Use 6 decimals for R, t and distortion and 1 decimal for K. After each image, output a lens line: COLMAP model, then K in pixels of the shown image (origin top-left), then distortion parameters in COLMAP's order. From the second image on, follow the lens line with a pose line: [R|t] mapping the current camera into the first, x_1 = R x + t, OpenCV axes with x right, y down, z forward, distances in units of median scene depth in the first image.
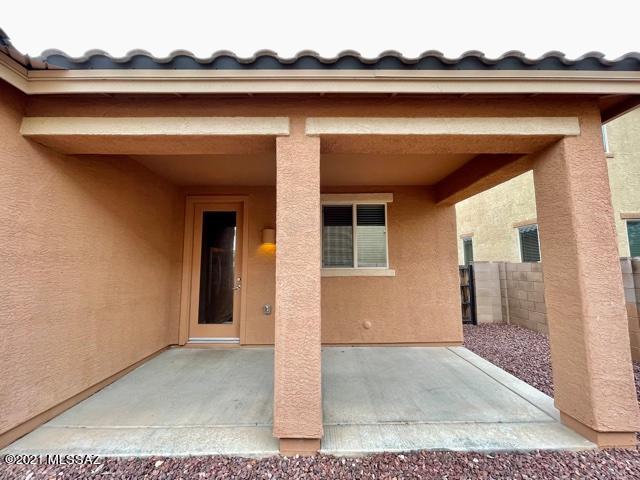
lens RADIAL K [[258.2, 0, 319.4], [0, 258.2, 238.3], [0, 0, 1]] dist [-0.004276, 0.001303]
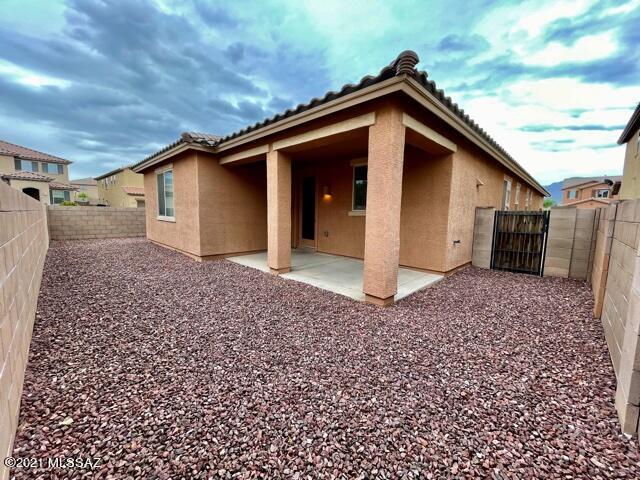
lens RADIAL K [[258.2, 0, 321.9], [0, 258.2, 239.1], [0, 0, 1]] dist [-0.004276, 0.001303]
pose [[0.704049, 0.090370, -0.704378, 1.900672], [0.055556, 0.981821, 0.181496, -0.010545], [0.707975, -0.166914, 0.686230, -0.419961]]
